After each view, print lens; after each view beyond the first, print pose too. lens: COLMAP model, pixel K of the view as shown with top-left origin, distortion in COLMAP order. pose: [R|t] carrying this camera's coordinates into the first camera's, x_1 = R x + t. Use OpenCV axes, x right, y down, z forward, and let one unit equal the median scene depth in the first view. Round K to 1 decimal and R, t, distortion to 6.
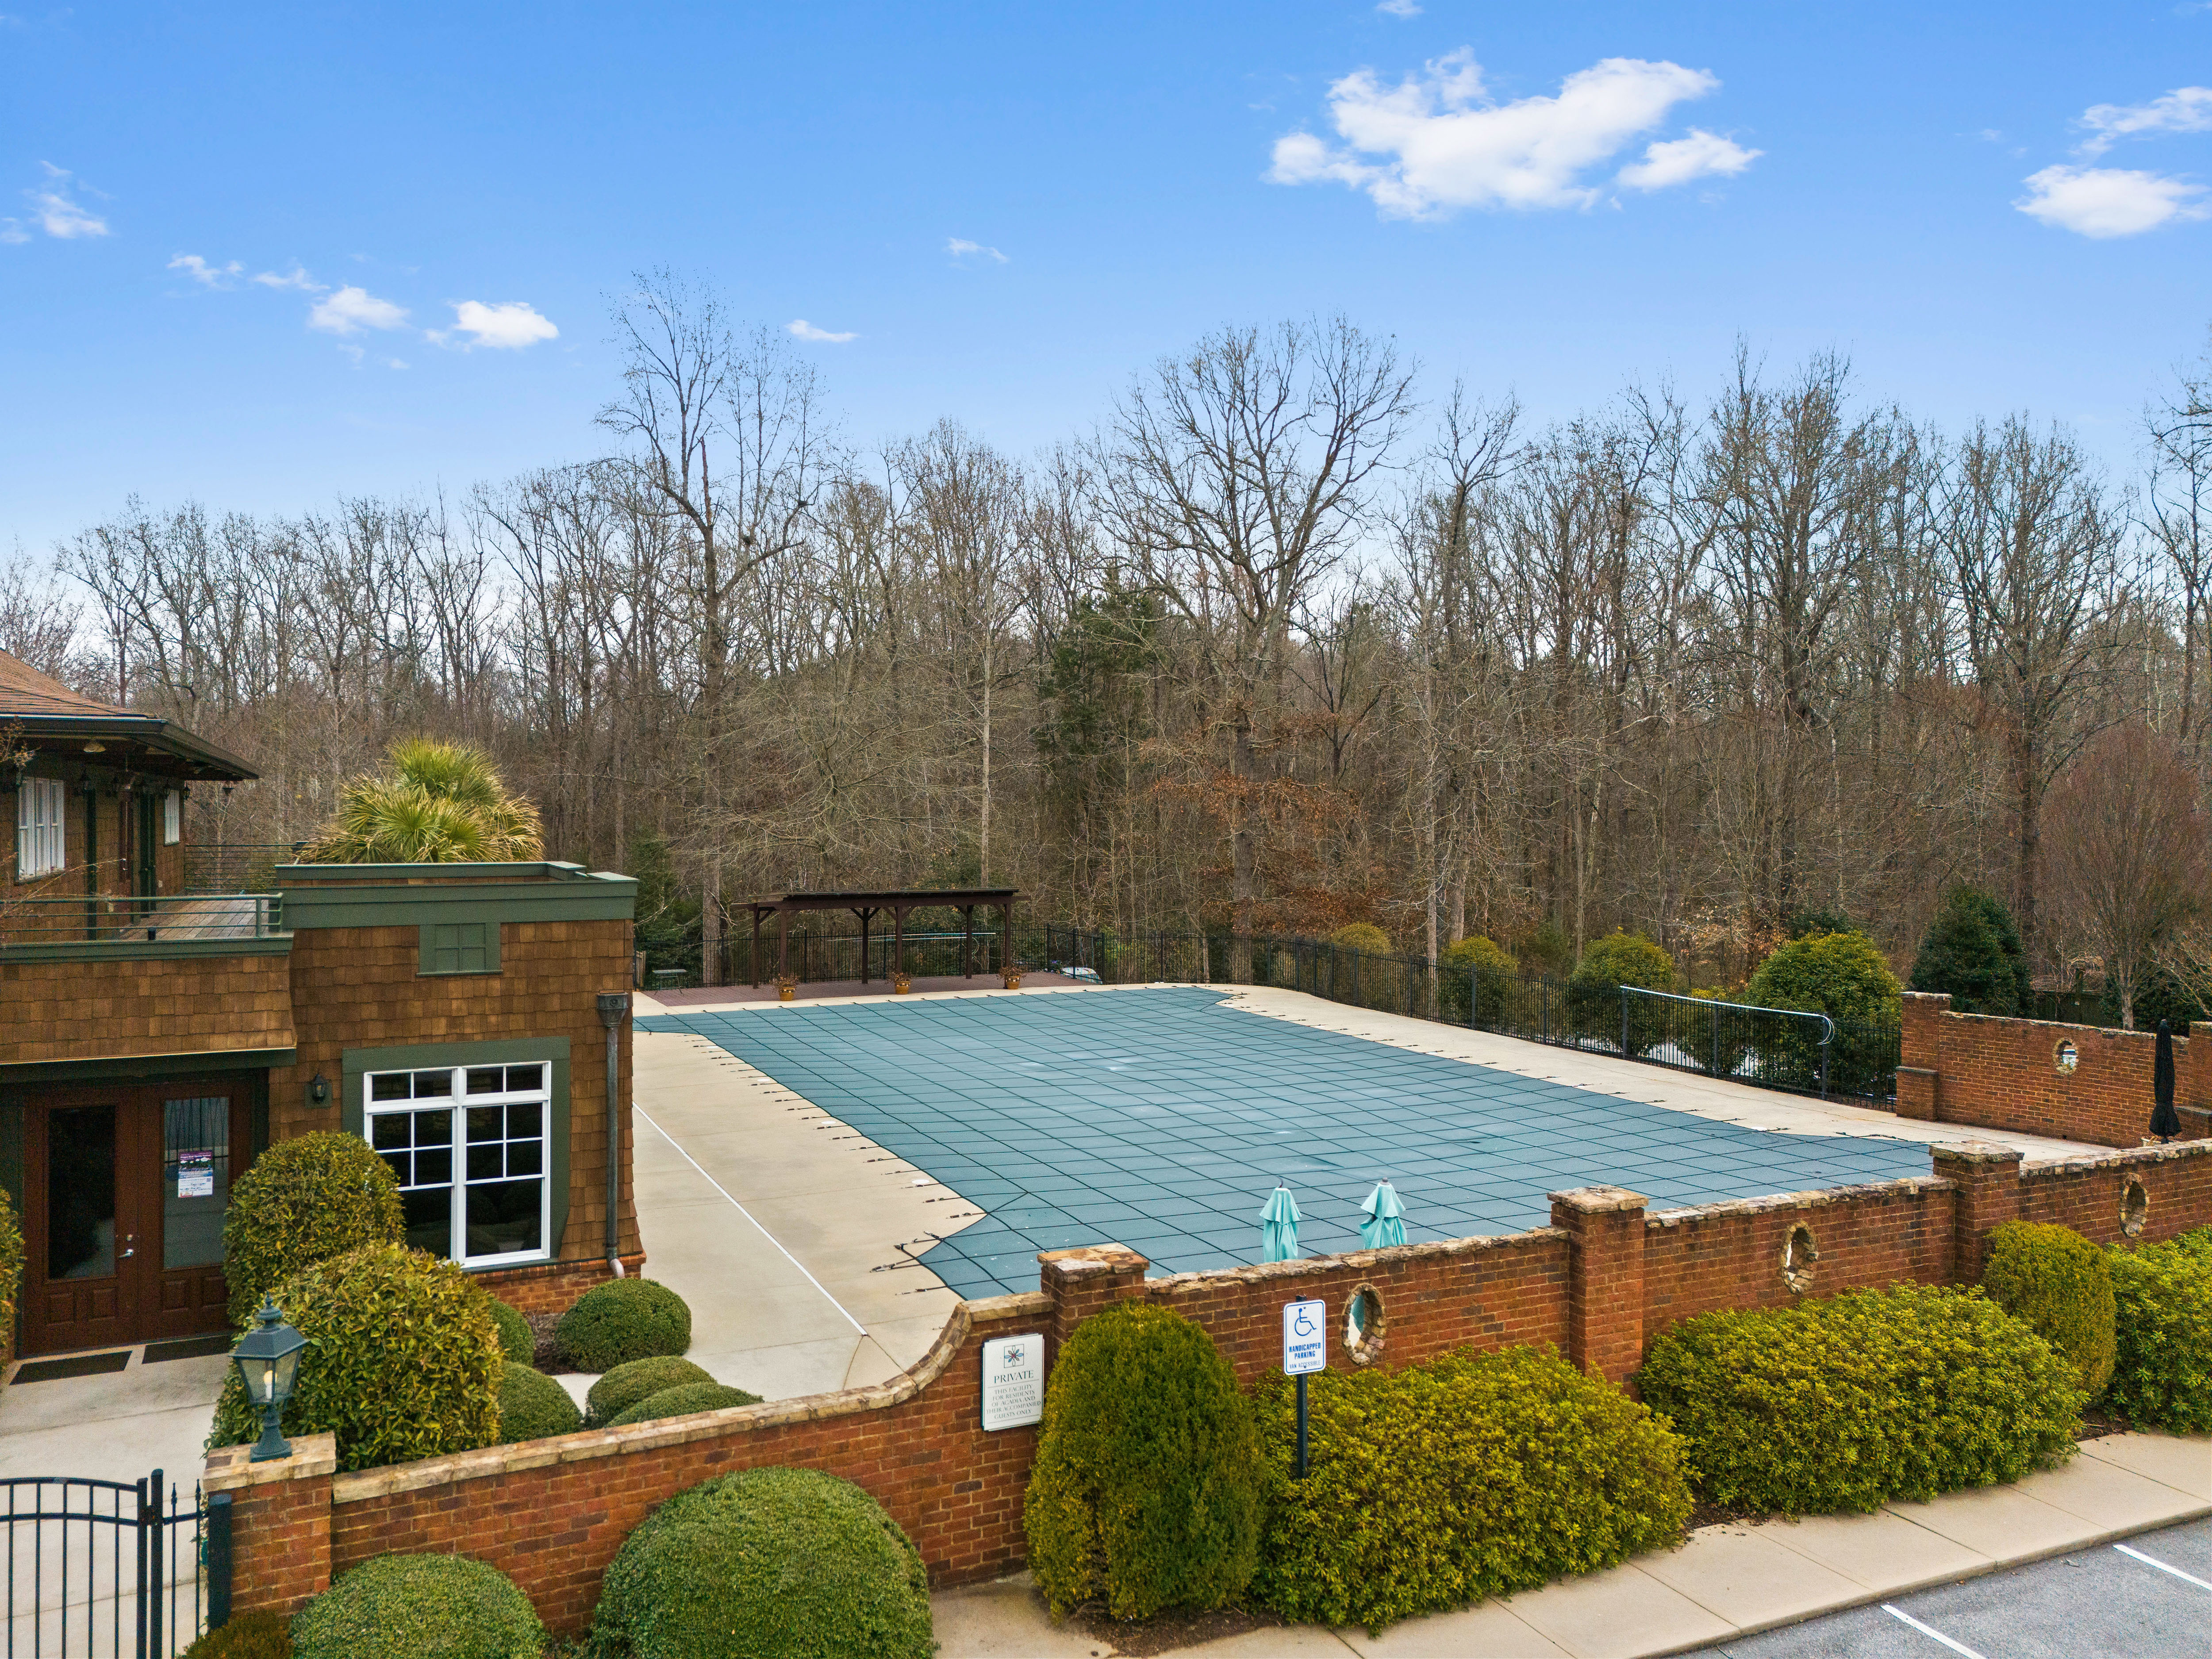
lens RADIAL K [[1606.6, 0, 1106.0], [0, 1606.6, 829.5], [0, 0, 1]] dist [0.031575, 0.002280]
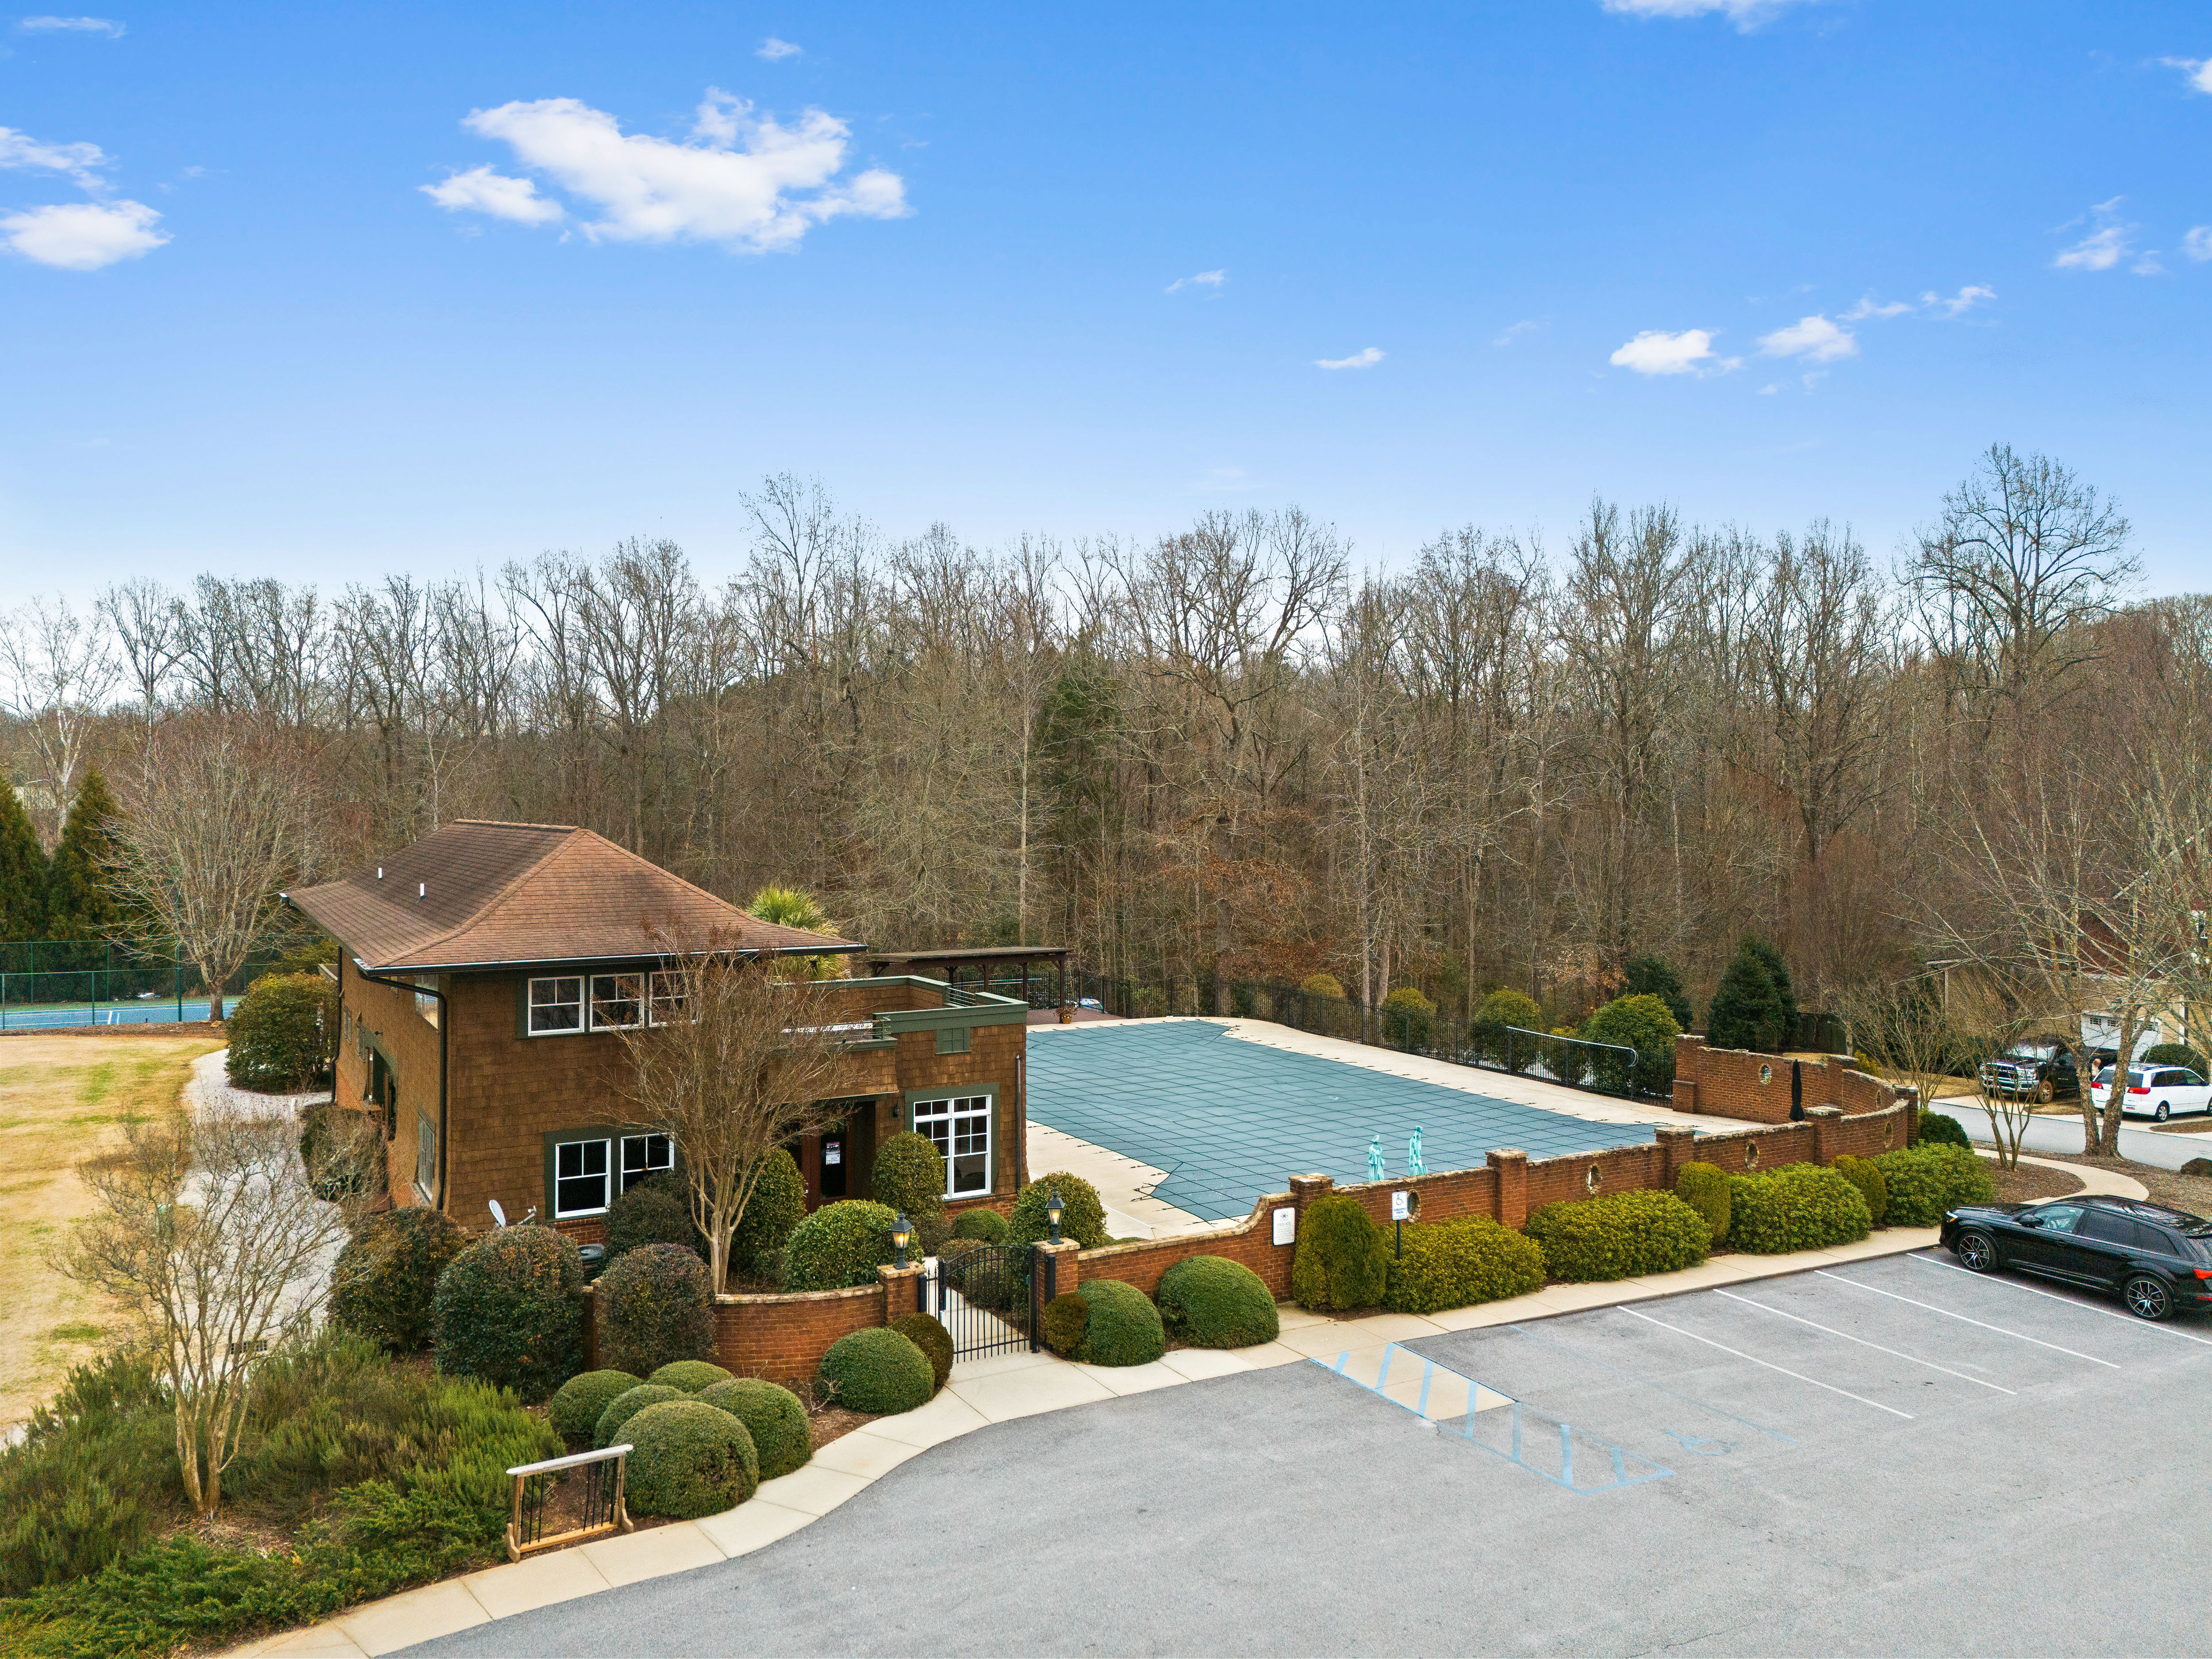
lens RADIAL K [[1606.6, 0, 1106.0], [0, 1606.6, 829.5], [0, 0, 1]] dist [0.031575, 0.002280]
pose [[0.997322, 0.000006, 0.073135, -0.385634], [-0.000268, 0.999994, 0.003579, -0.214584], [-0.073135, -0.003589, 0.997316, -1.110120]]
